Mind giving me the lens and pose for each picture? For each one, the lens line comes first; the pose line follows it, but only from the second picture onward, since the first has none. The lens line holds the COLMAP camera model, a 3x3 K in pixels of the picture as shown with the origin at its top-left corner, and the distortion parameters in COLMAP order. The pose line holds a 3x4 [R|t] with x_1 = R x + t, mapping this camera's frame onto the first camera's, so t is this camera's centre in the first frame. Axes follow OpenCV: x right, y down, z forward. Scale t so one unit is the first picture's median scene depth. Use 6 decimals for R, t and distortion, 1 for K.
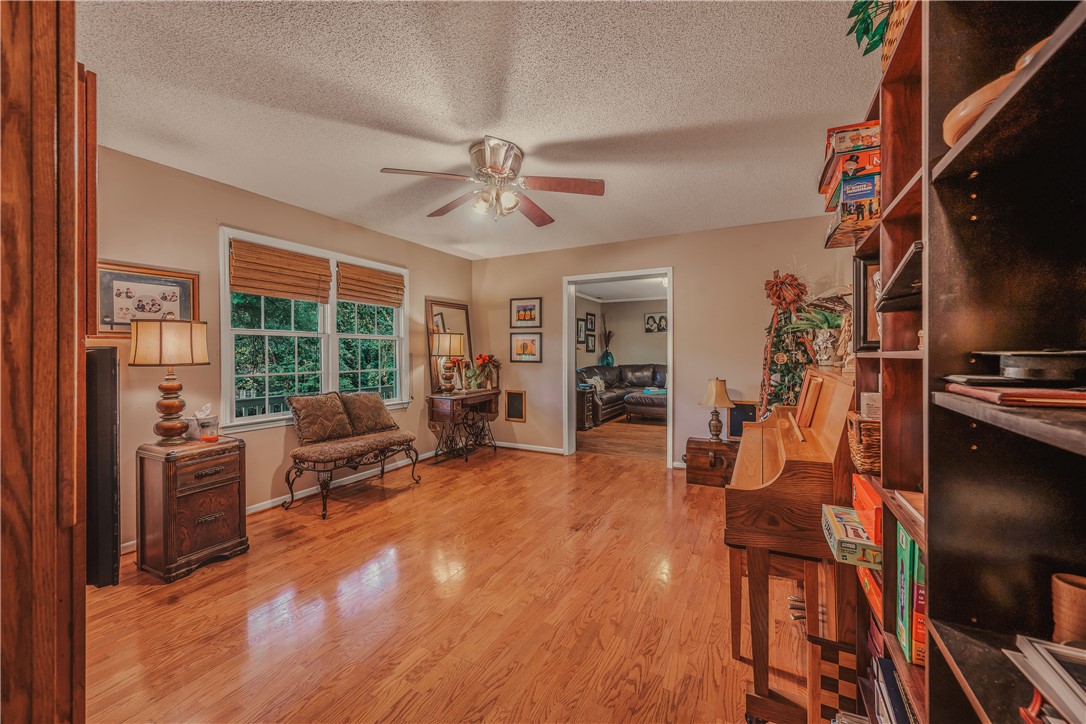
lens RADIAL K [[445.3, 0, 545.5], [0, 445.3, 355.5], [0, 0, 1]] dist [-0.000083, 0.000128]
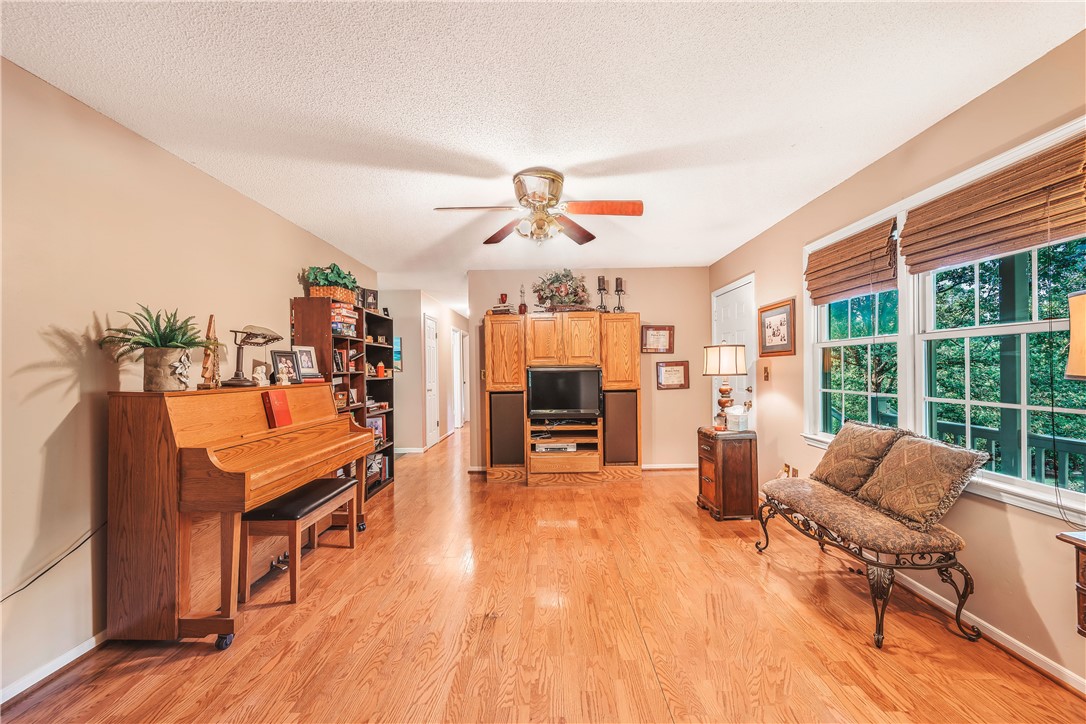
lens RADIAL K [[445.3, 0, 545.5], [0, 445.3, 355.5], [0, 0, 1]] dist [-0.000083, 0.000128]
pose [[-0.893619, -0.000972, -0.448825, 0.262133], [0.011416, 0.999625, -0.024895, -0.010823], [0.448681, -0.027370, -0.893273, 1.440655]]
